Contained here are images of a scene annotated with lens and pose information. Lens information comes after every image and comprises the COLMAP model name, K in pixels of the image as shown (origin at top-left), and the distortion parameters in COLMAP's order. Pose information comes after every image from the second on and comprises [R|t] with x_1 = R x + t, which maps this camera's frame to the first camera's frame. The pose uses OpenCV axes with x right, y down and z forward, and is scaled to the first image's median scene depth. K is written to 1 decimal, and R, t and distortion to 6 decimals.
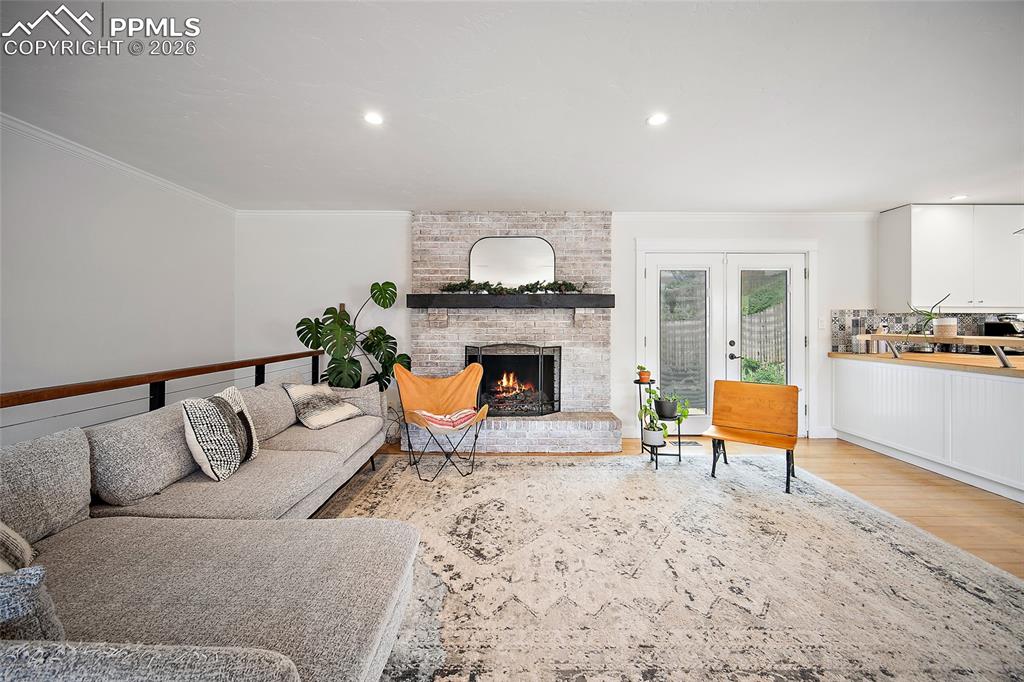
lens RADIAL K [[409.9, 0, 509.2], [0, 409.9, 322.7], [0, 0, 1]] dist [-0.002284, -0.000198]
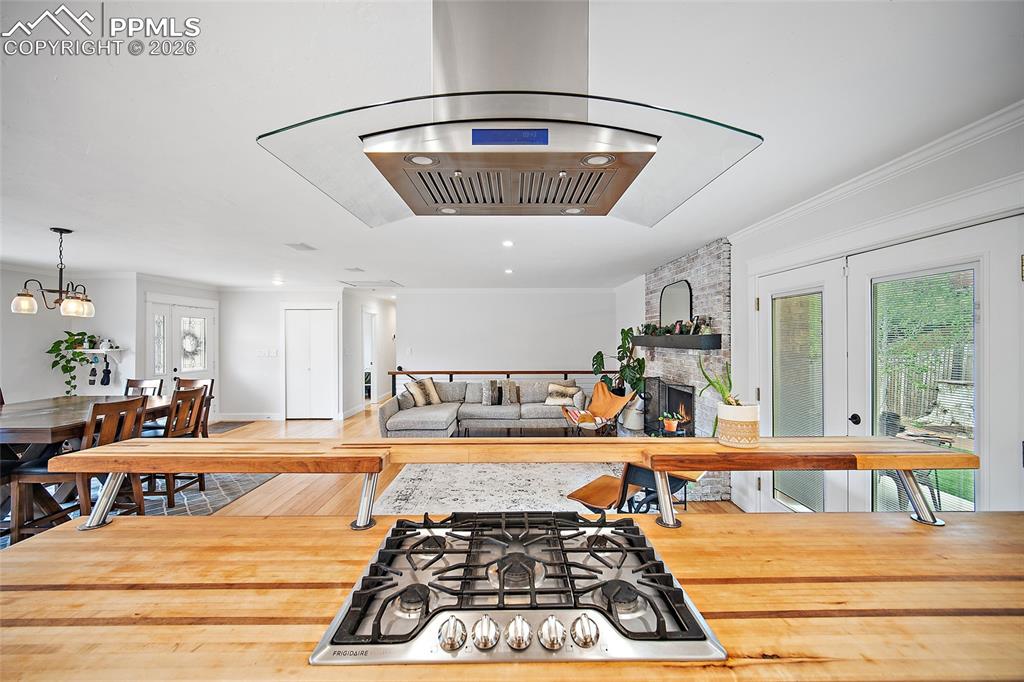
lens RADIAL K [[404.3, 0, 511.7], [0, 404.3, 339.4], [0, 0, 1]] dist [-0.002898, 0.000078]
pose [[0.004852, 0.002952, -0.999984, 1.116442], [0.006548, 0.999974, 0.002984, -0.062596], [0.999967, -0.006562, 0.004832, 0.556633]]
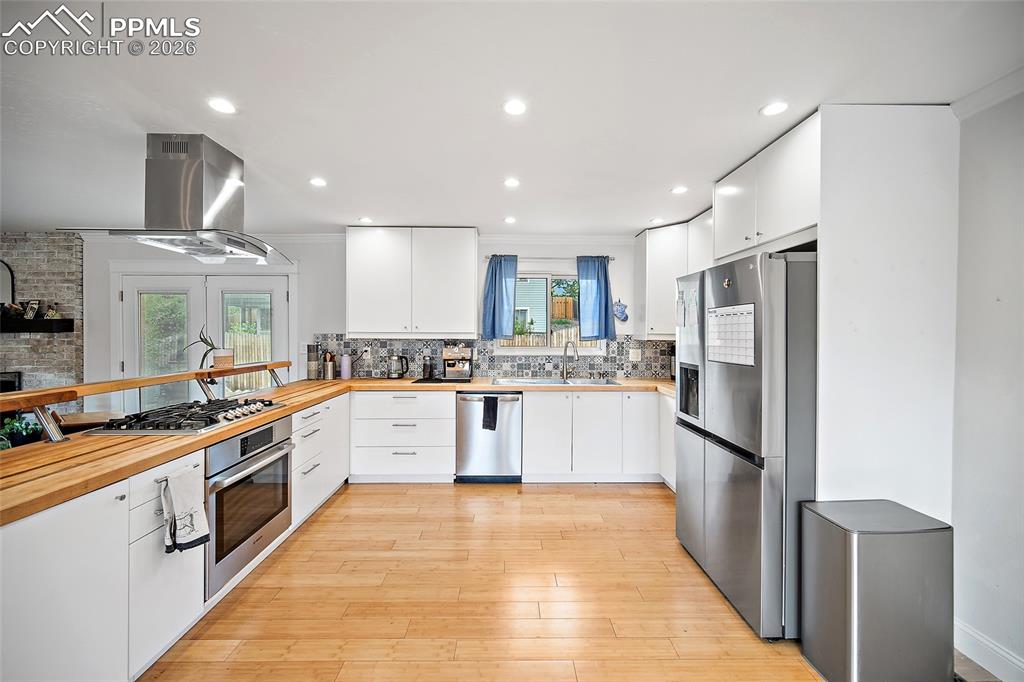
lens RADIAL K [[404.9, 0, 511.9], [0, 404.9, 334.6], [0, 0, 1]] dist [-0.000509, 0.000024]
pose [[0.999887, 0.001259, 0.014989, 1.285535], [-0.001405, 0.999952, 0.009711, -0.041213], [-0.014976, -0.009731, 0.999841, 0.026017]]
